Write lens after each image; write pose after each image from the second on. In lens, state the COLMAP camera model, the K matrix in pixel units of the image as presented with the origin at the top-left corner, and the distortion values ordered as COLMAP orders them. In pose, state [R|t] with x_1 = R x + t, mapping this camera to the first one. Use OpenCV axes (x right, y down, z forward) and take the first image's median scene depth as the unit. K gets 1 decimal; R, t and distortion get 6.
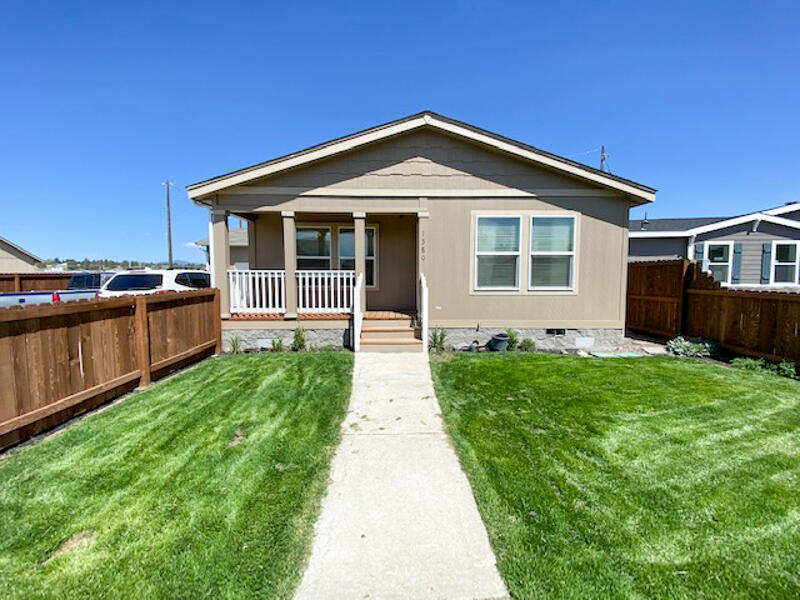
lens RADIAL K [[322.4, 0, 400.0], [0, 322.4, 300.0], [0, 0, 1]] dist [0.024633, -0.000133]
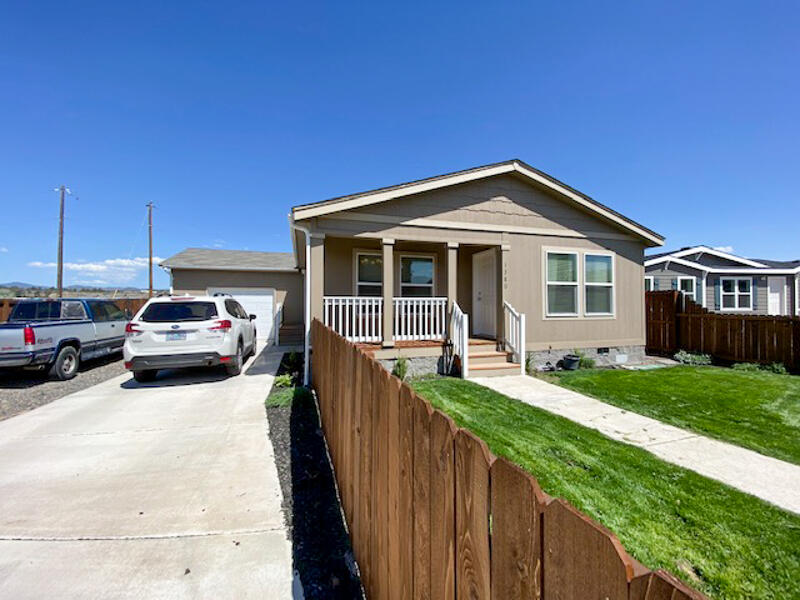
lens RADIAL K [[325.1, 0, 400.0], [0, 325.1, 300.0], [0, 0, 1]] dist [0.007317, -0.000389]
pose [[0.961444, 0.002227, 0.274993, -0.573860], [0.020312, 0.996661, -0.079087, -0.006690], [-0.274251, 0.081623, 0.958188, 0.052128]]
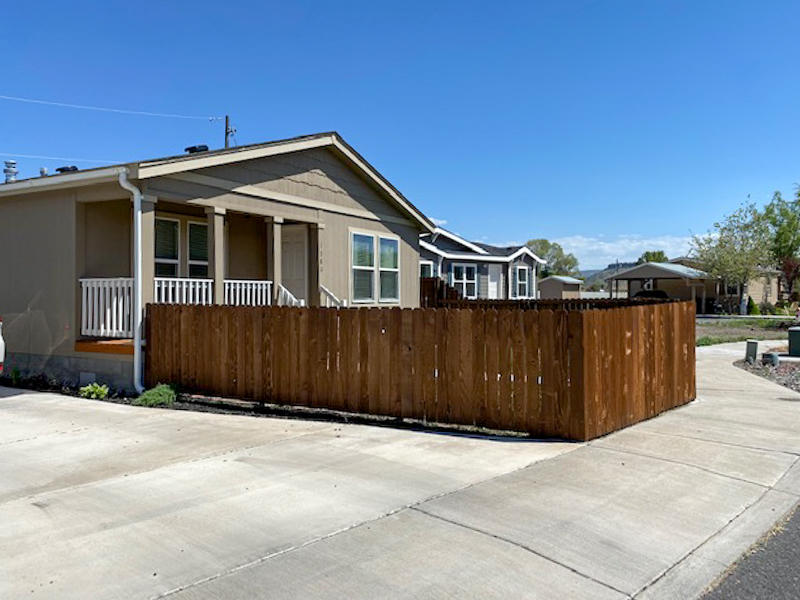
lens RADIAL K [[630.8, 0, 400.0], [0, 630.8, 300.0], [0, 0, 1]] dist [0.081051, 0.000049]
pose [[0.516604, -0.008106, 0.856186, -1.454440], [0.063156, 0.997592, -0.028662, 0.031783], [-0.853892, 0.068880, 0.515872, -0.190545]]
